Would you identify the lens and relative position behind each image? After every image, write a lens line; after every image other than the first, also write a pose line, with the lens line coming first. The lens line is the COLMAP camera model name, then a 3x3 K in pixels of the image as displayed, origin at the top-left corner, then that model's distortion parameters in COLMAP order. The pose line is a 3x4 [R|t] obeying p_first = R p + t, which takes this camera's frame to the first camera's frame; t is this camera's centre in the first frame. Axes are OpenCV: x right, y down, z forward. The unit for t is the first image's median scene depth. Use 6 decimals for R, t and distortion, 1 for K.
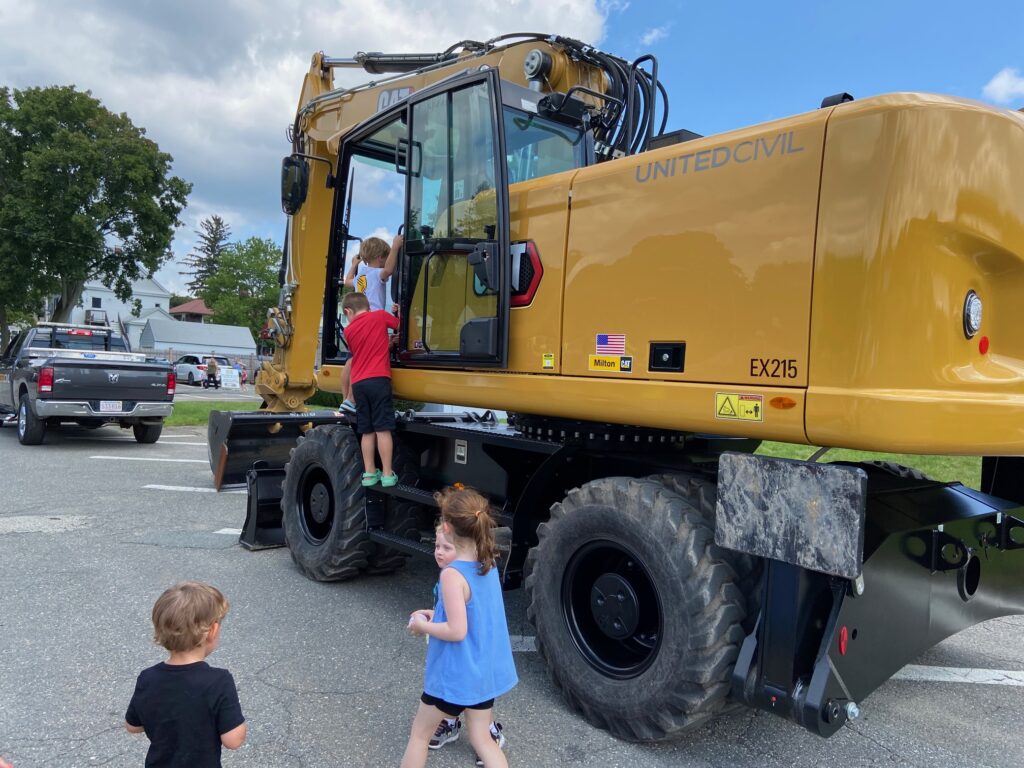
lens RADIAL K [[770.1, 0, 508.3], [0, 770.1, 371.7], [0, 0, 1]] dist [0.119835, -0.153384]
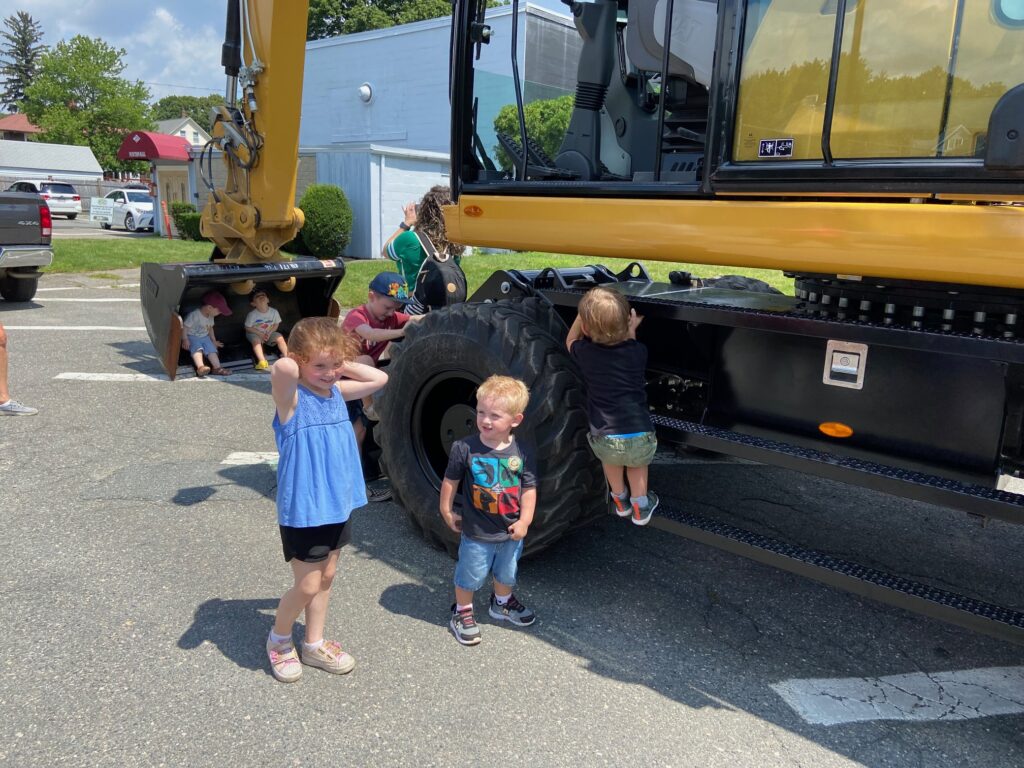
lens RADIAL K [[773.0, 0, 511.6], [0, 773.0, 367.4], [0, 0, 1]] dist [0.111857, -0.139252]
pose [[0.985387, -0.049029, 0.163124, -0.311041], [0.013142, 0.976707, 0.214176, -0.007481], [-0.169825, -0.208902, 0.963078, 0.456740]]
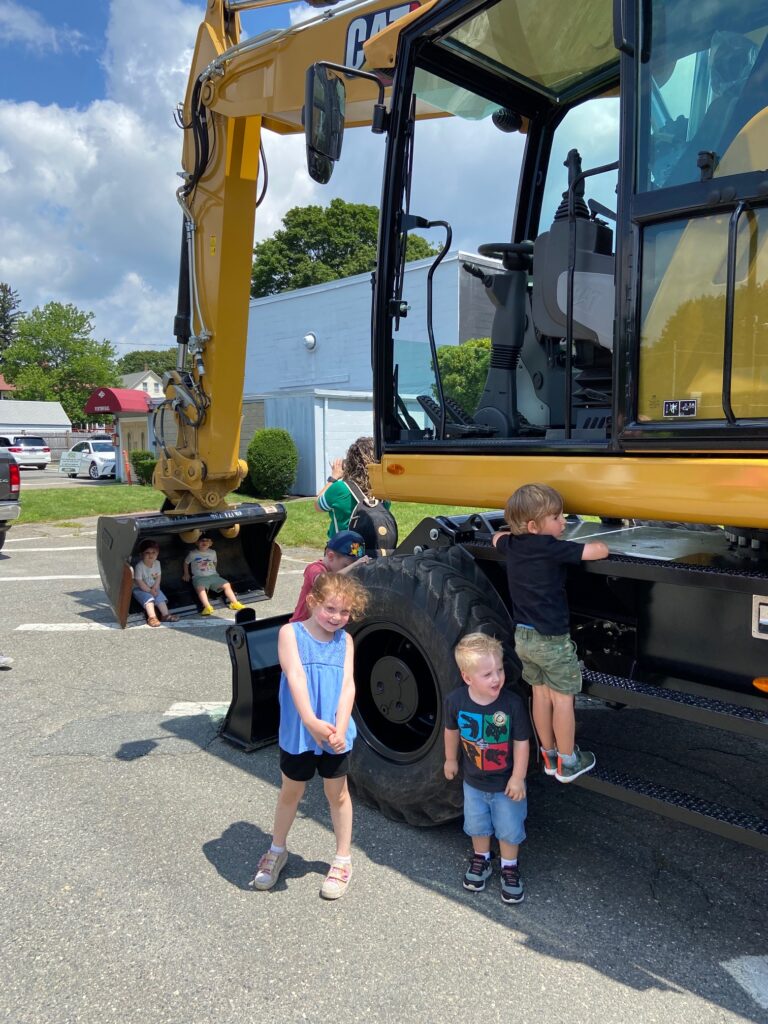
lens RADIAL K [[770.1, 0, 388.2], [0, 770.1, 497.6], [0, 0, 1]] dist [0.119835, -0.153384]
pose [[0.994619, -0.064435, 0.081126, -0.295500], [0.057402, 0.994620, 0.086230, -0.027516], [-0.086246, -0.081109, 0.992967, 0.444188]]
